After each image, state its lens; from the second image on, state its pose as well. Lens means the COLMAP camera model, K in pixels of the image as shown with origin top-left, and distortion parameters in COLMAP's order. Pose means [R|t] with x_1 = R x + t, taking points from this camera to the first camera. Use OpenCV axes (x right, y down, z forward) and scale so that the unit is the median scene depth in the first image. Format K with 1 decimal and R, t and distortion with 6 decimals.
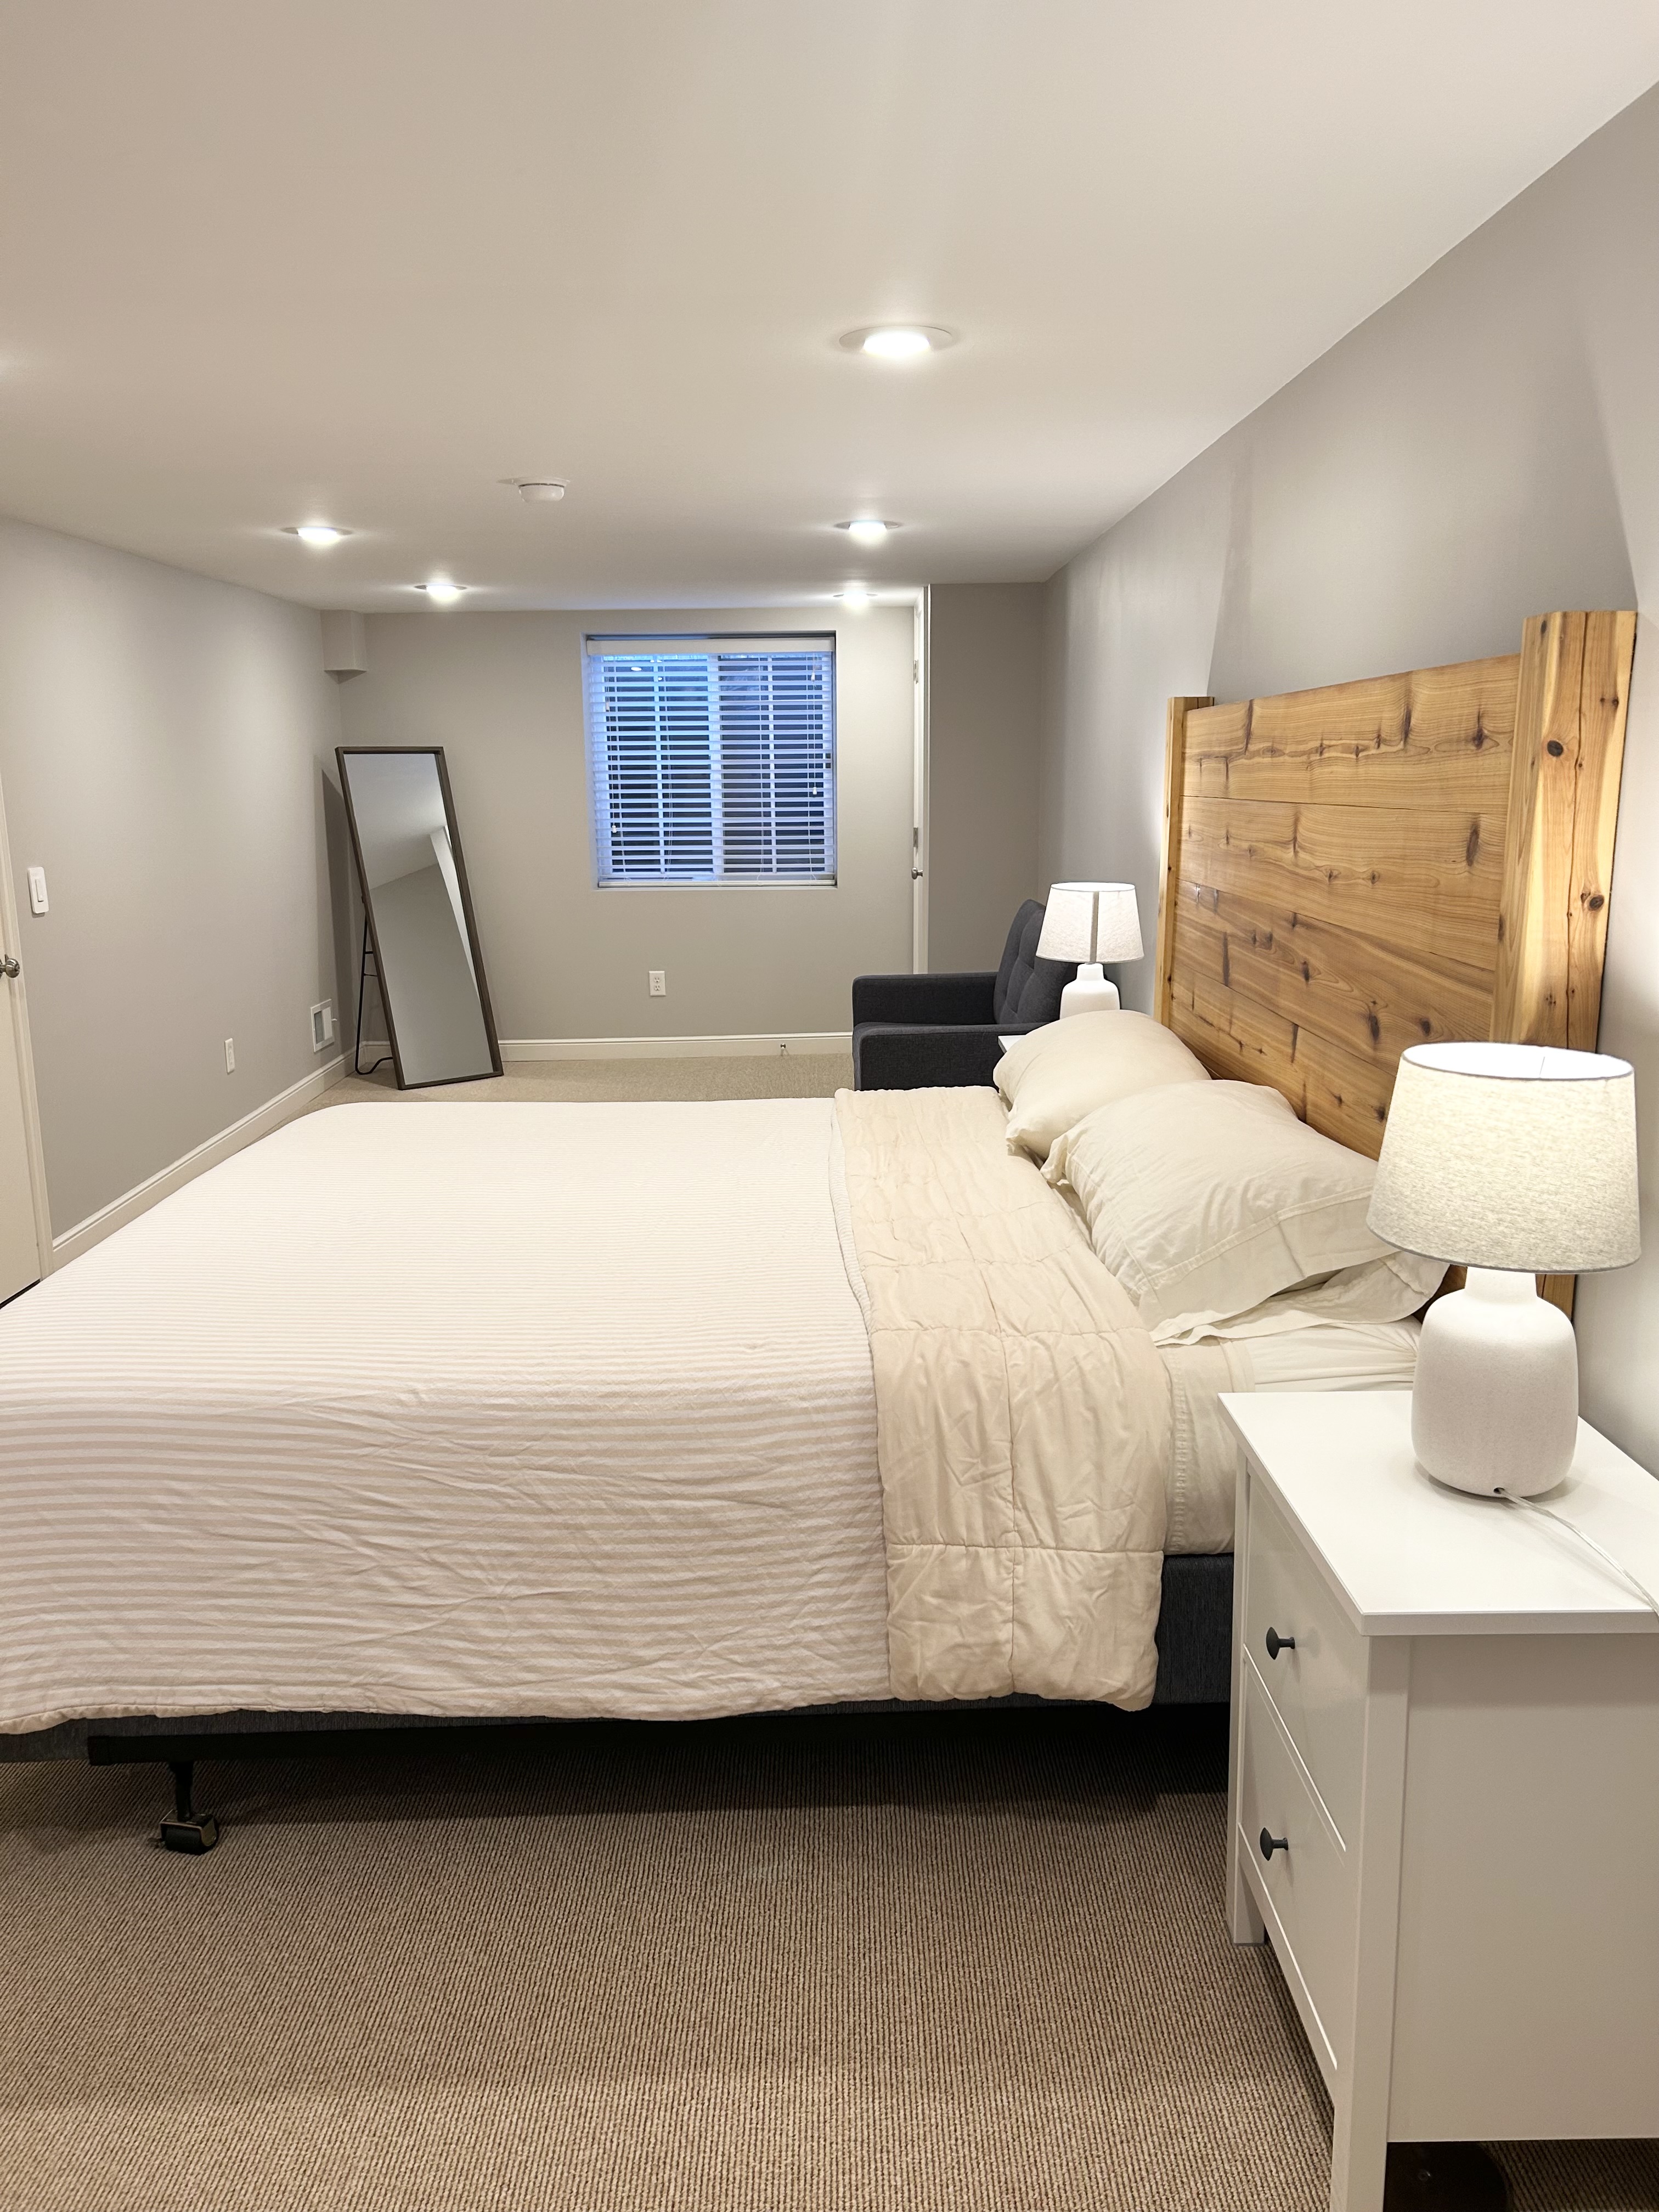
lens RADIAL K [[1670.9, 0, 825.5], [0, 1670.9, 1104.8], [0, 0, 1]] dist [0.052631, -0.066365]
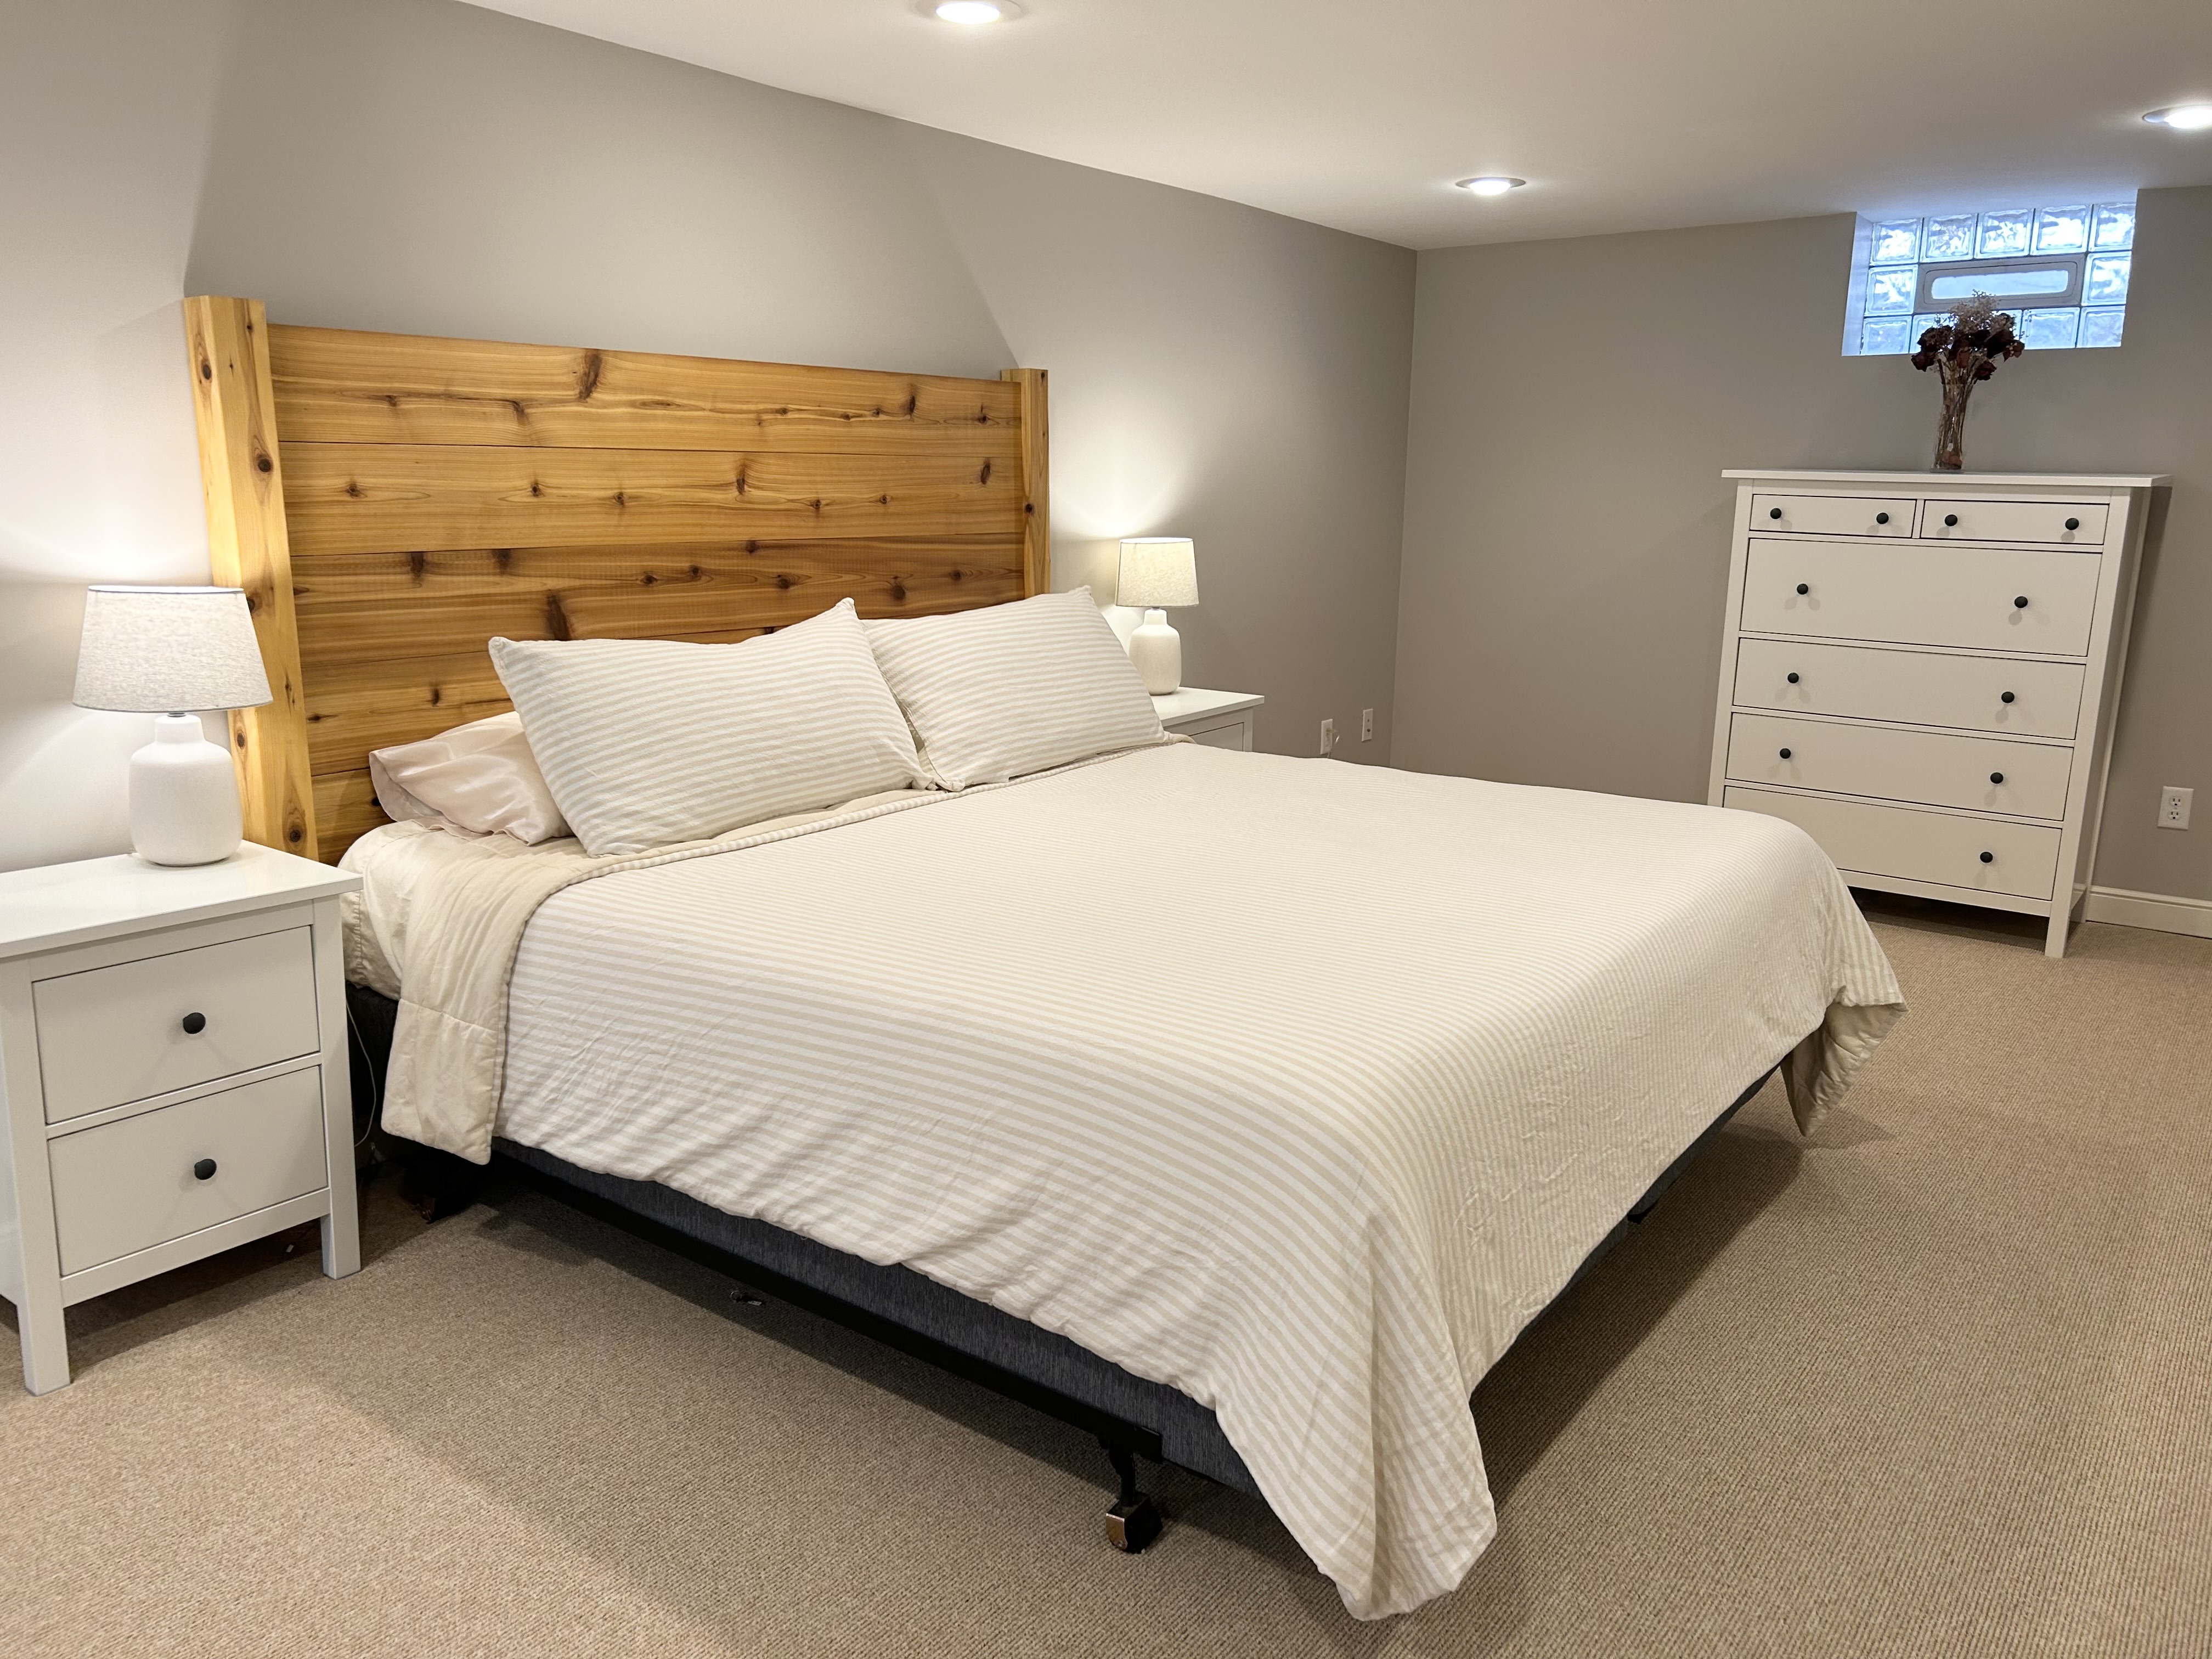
lens RADIAL K [[1670.9, 0, 1083.9], [0, 1670.9, 830.4], [0, 0, 1]] dist [0.052631, -0.066365]
pose [[-0.797652, -0.126636, 0.589674, -0.695907], [0.113135, 0.928936, 0.352532, -0.334078], [-0.592412, 0.347911, -0.726640, 1.881067]]
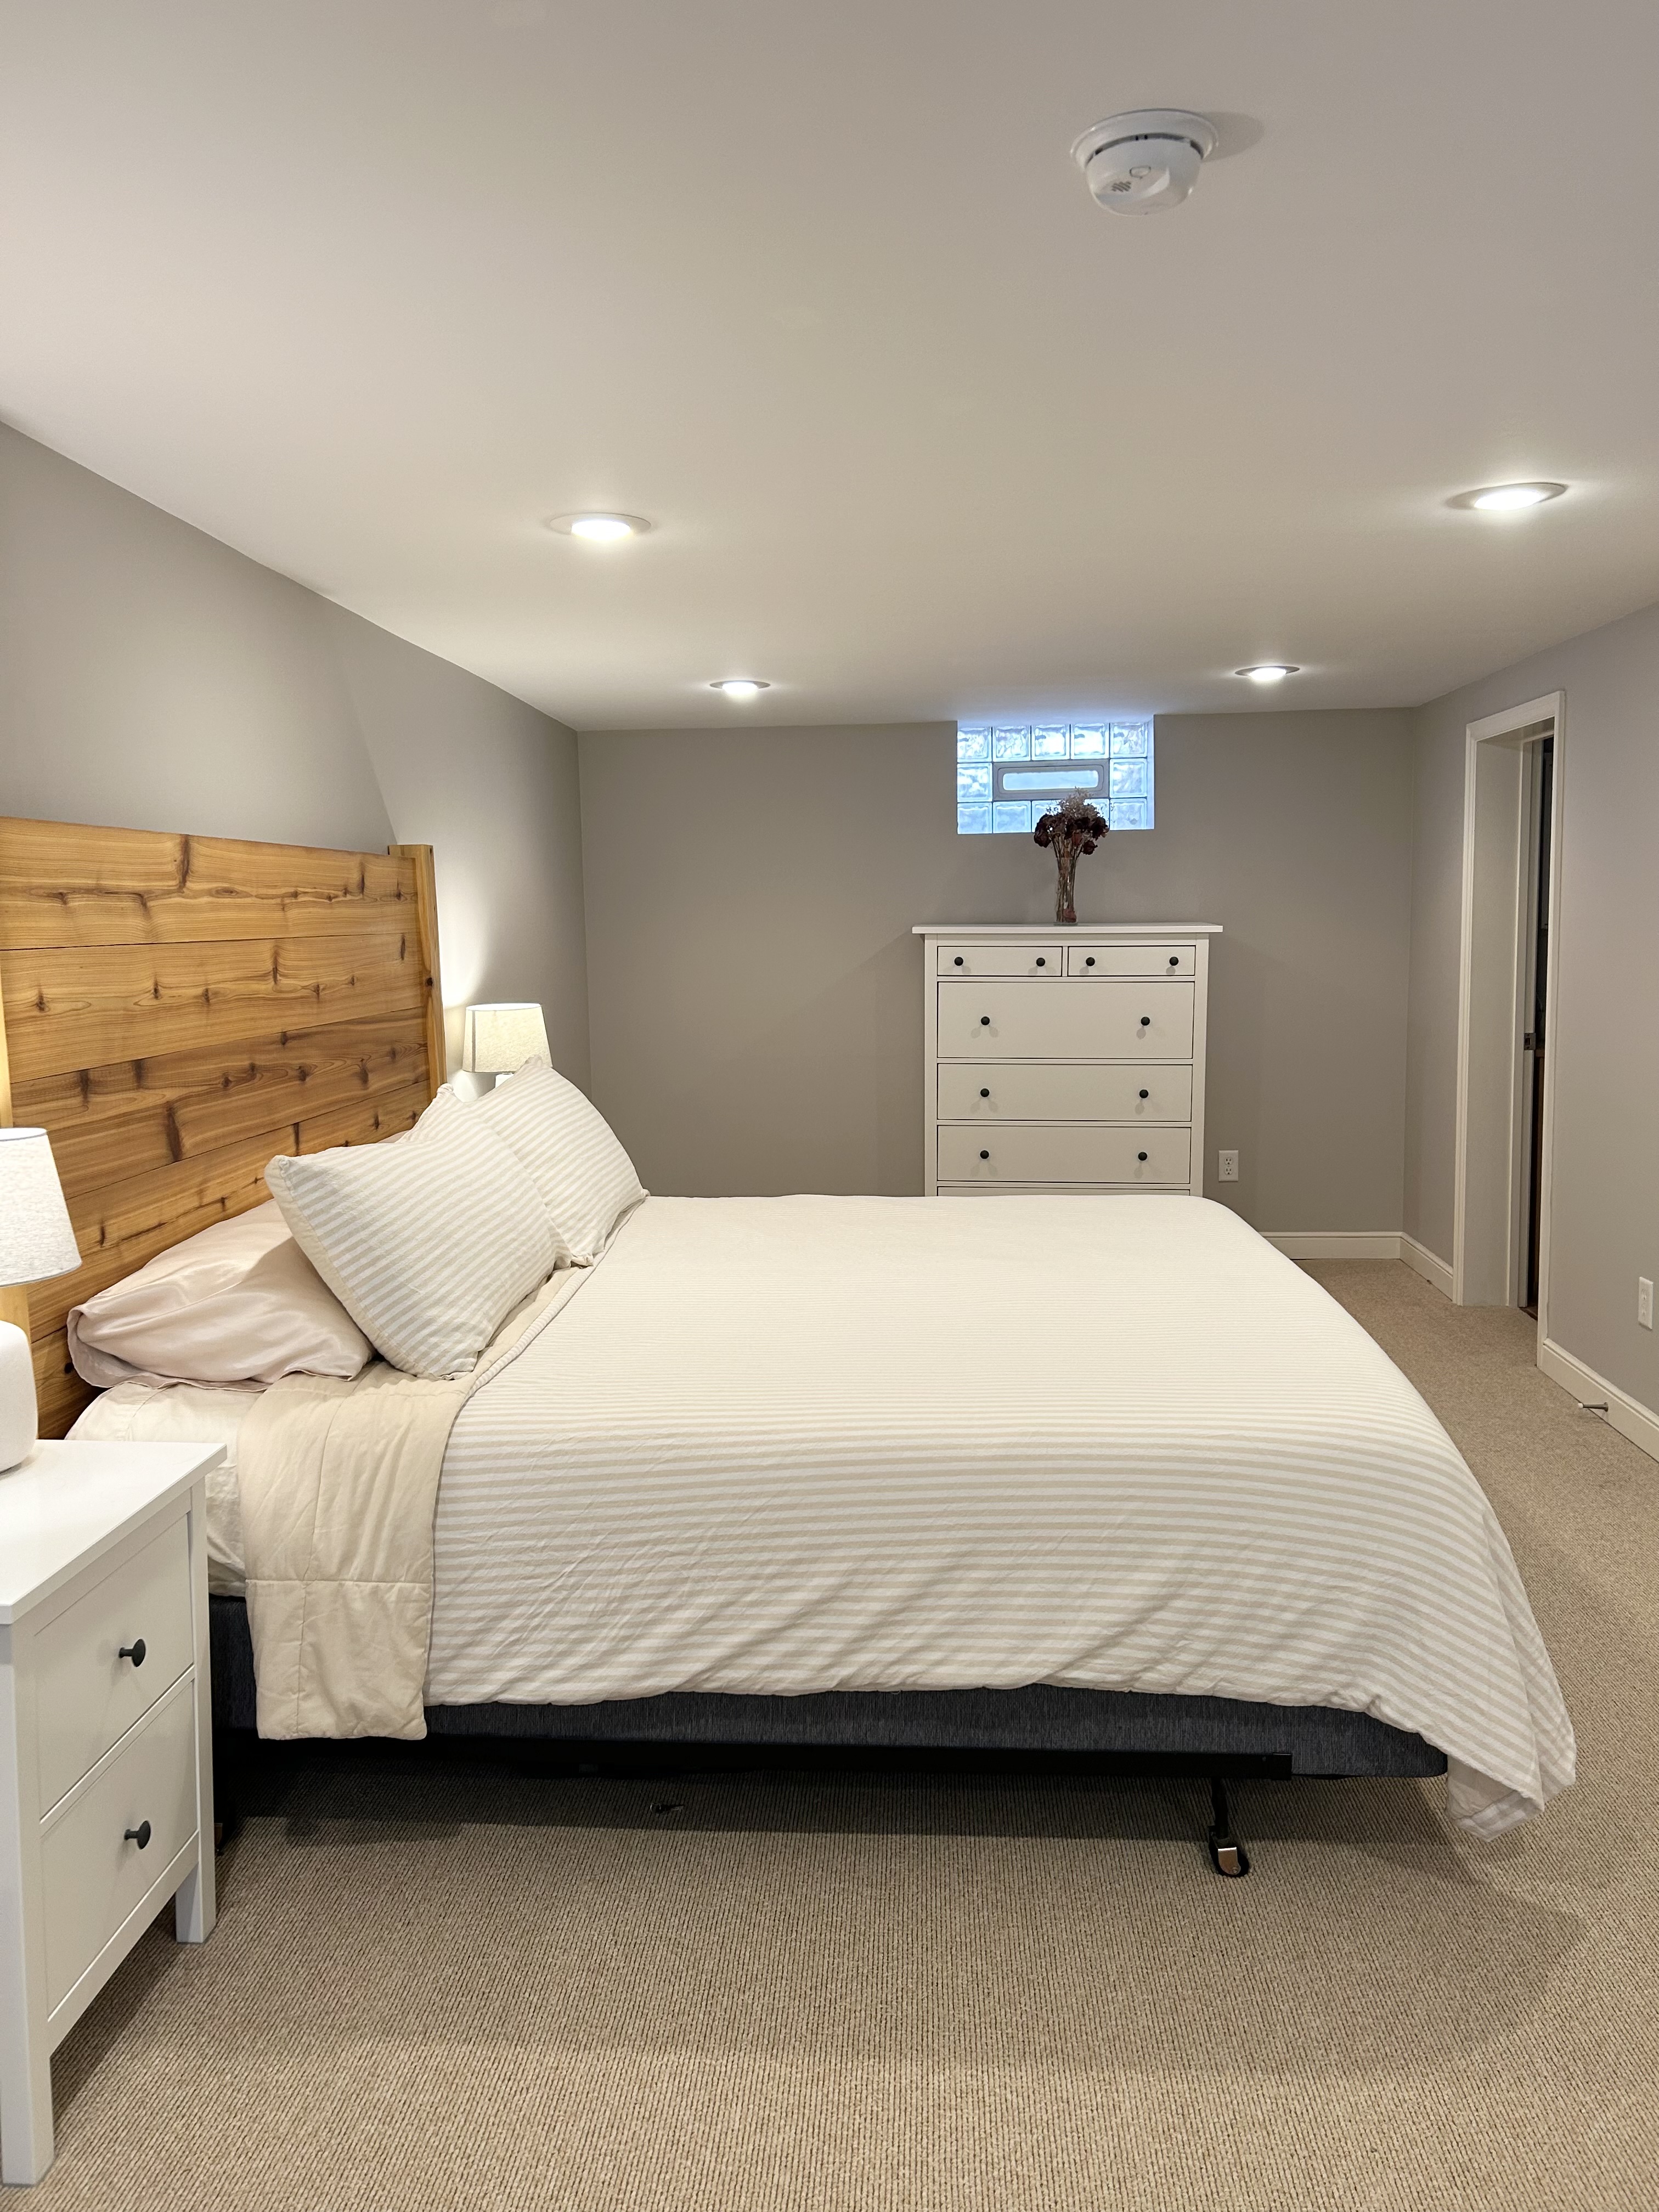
lens RADIAL K [[1670.9, 0, 826.4], [0, 1670.9, 1105.4], [0, 0, 1]] dist [0.052631, -0.066365]
pose [[-0.997788, 0.013868, 0.065020, -0.171829], [0.033036, 0.952135, 0.303887, -0.415868], [-0.057693, 0.305363, -0.950487, 2.146929]]
